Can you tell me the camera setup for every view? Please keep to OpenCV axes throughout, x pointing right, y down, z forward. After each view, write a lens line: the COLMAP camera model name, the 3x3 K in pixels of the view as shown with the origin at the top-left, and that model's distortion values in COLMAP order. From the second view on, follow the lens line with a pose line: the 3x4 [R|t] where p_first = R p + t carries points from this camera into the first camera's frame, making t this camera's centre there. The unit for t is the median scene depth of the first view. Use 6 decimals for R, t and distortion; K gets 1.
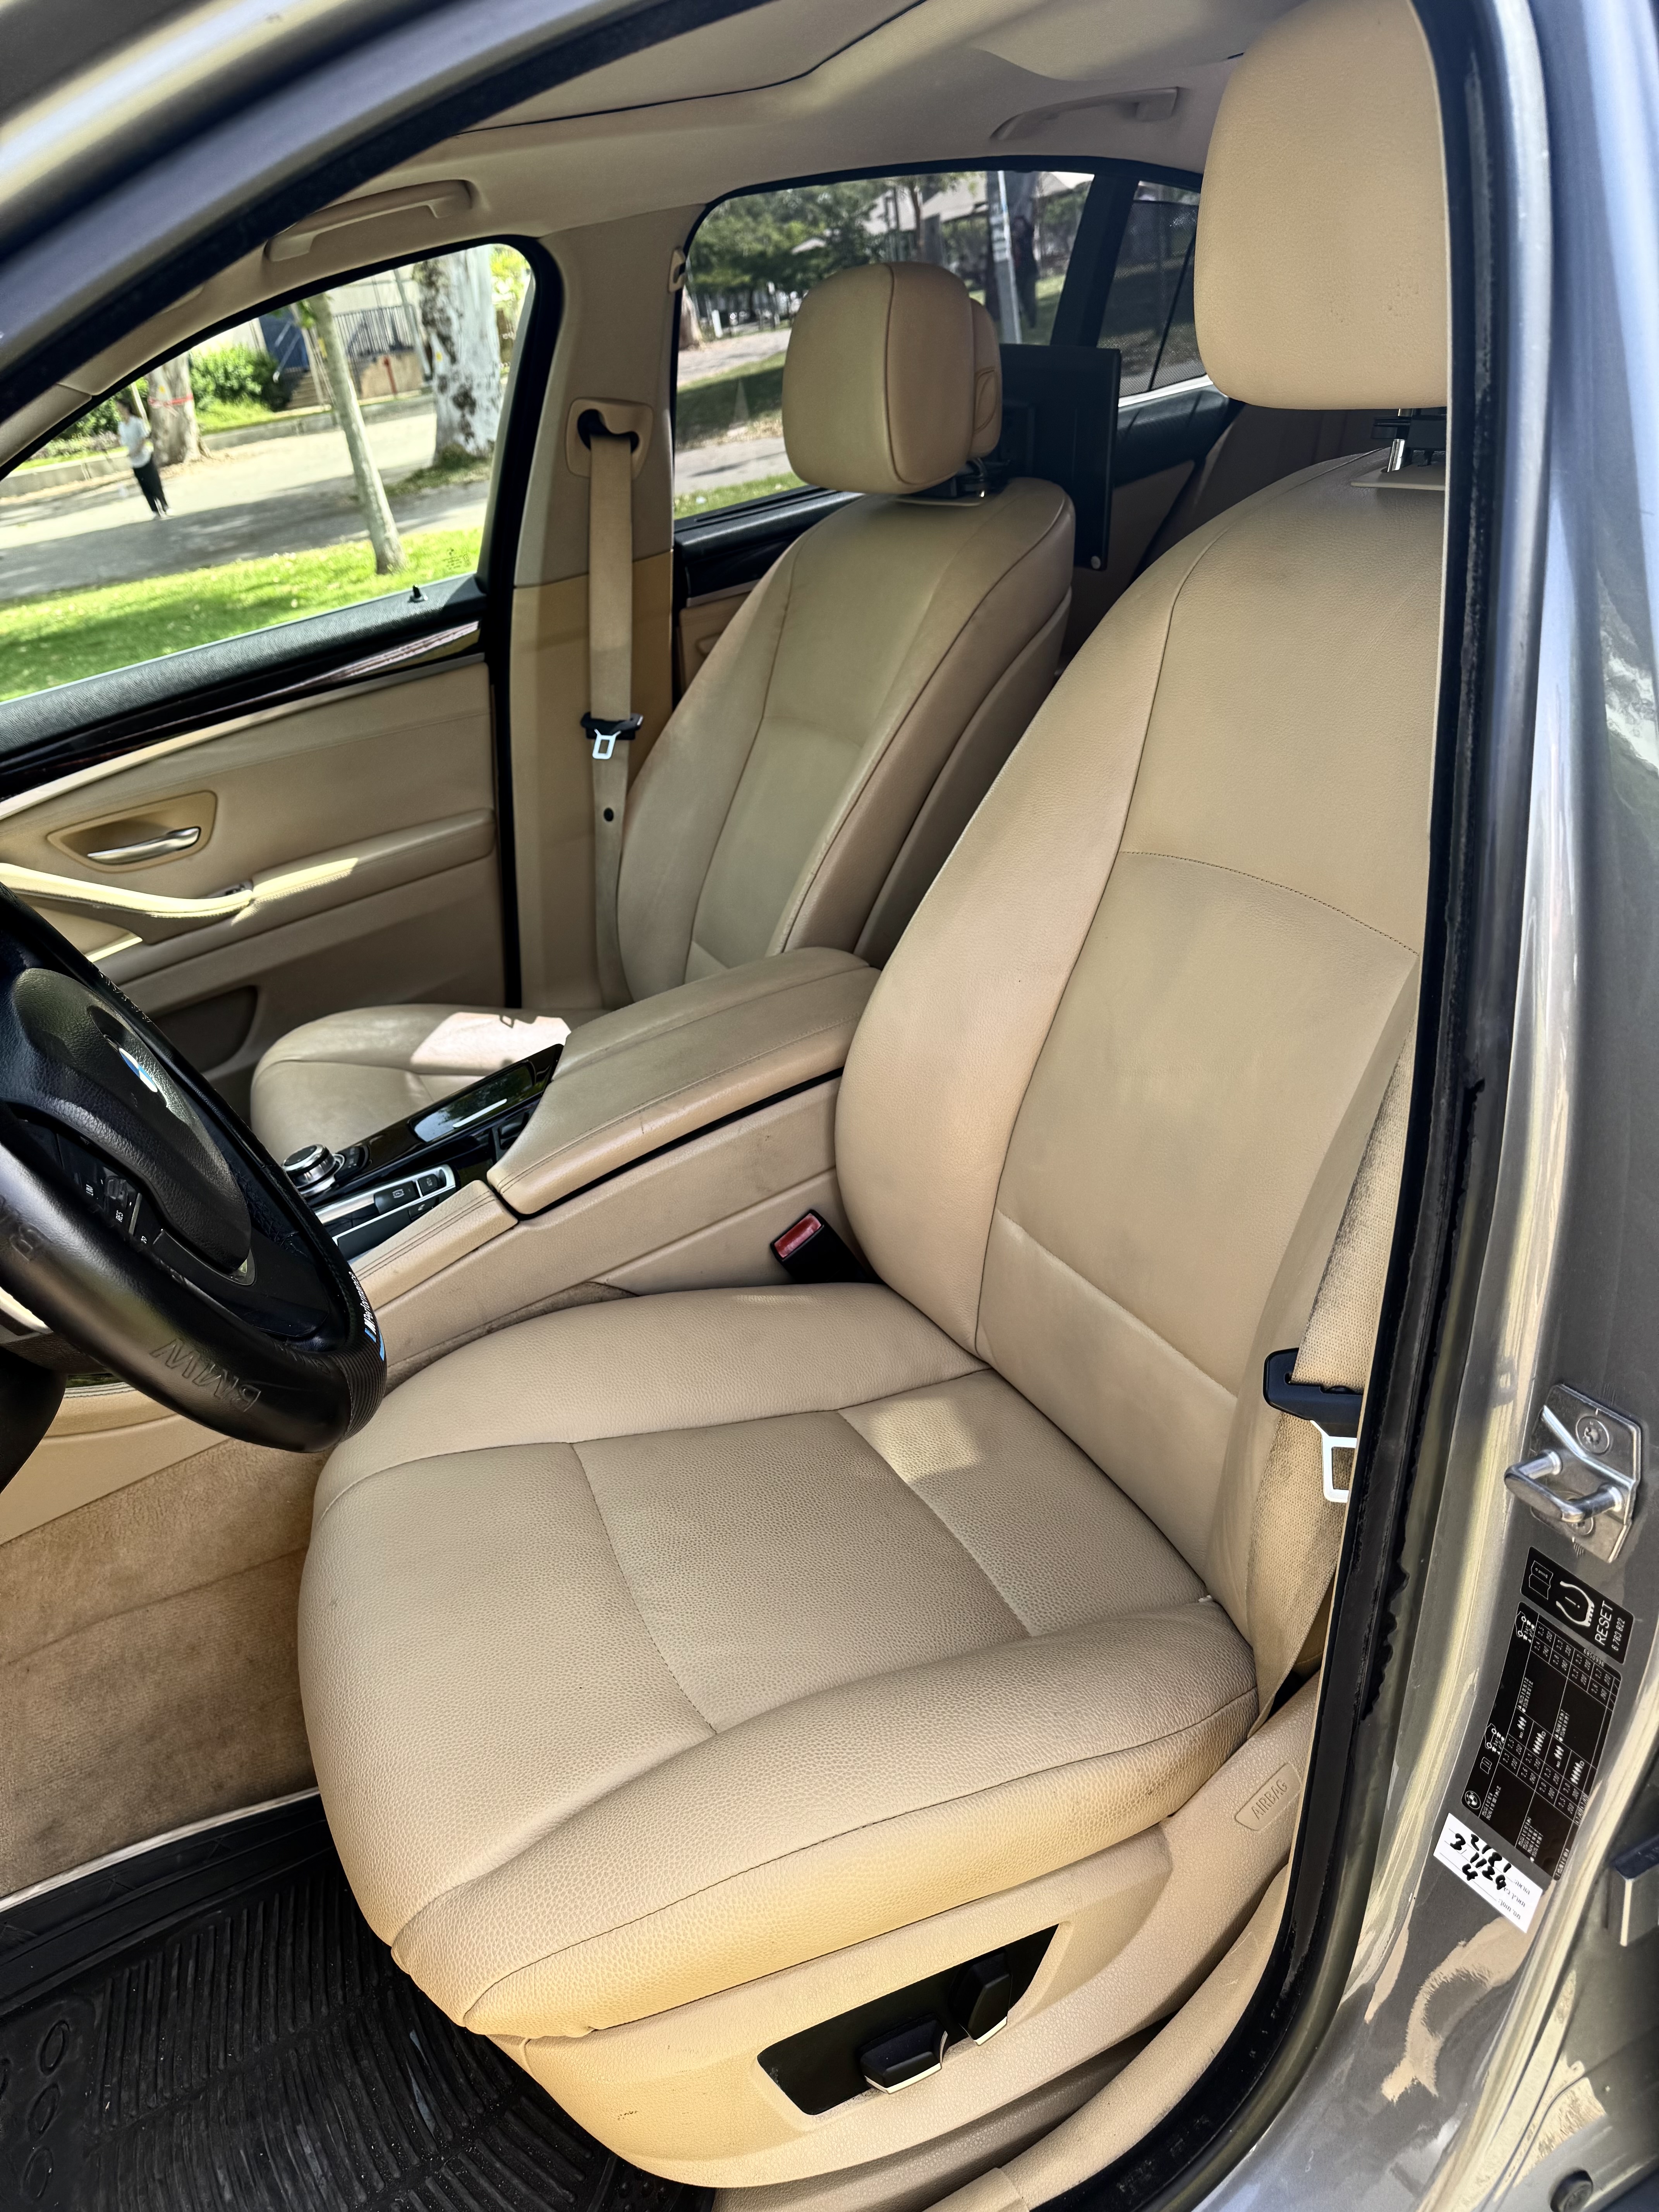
lens RADIAL K [[1523.7, 0, 829.5], [0, 1523.7, 1106.0], [0, 0, 1]] dist [0.001132, -0.072854]
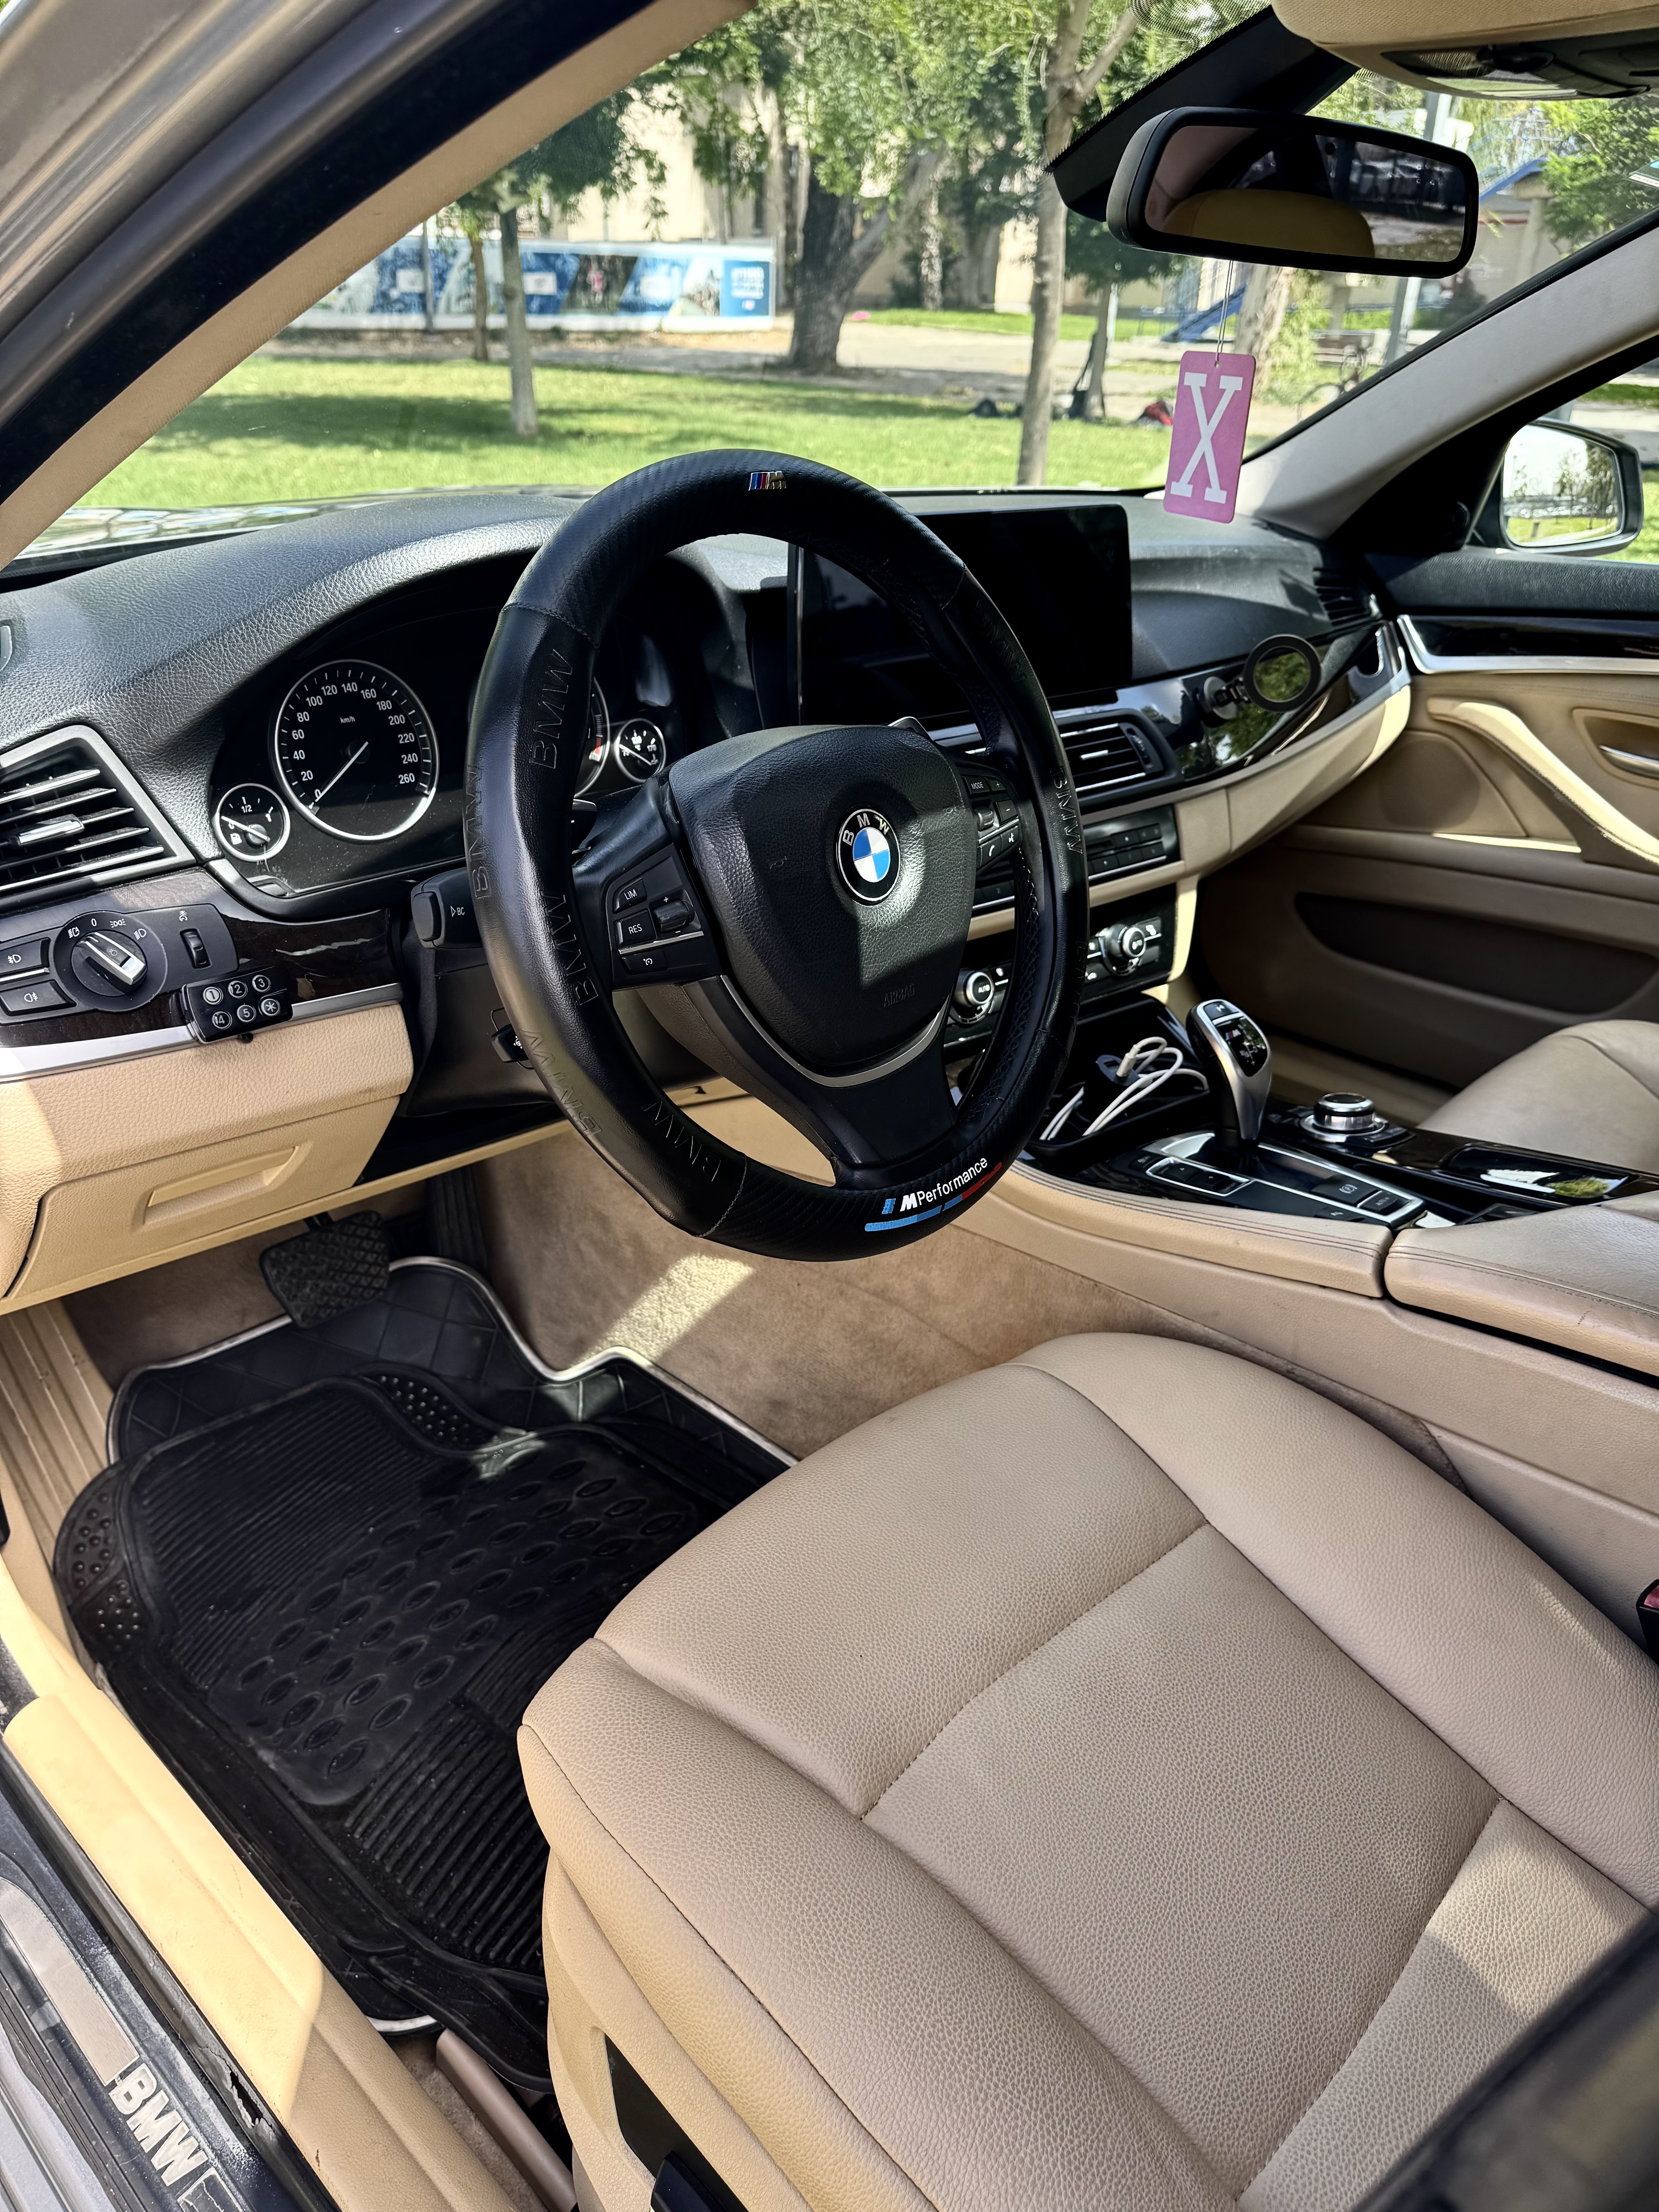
lens RADIAL K [[1523.7, 0, 829.5], [0, 1523.7, 1106.0], [0, 0, 1]] dist [0.001132, -0.072854]
pose [[0.332050, 0.566317, -0.754339, 0.244428], [-0.497402, 0.784614, 0.370097, -0.153399], [0.801458, 0.252319, 0.542218, 0.290510]]
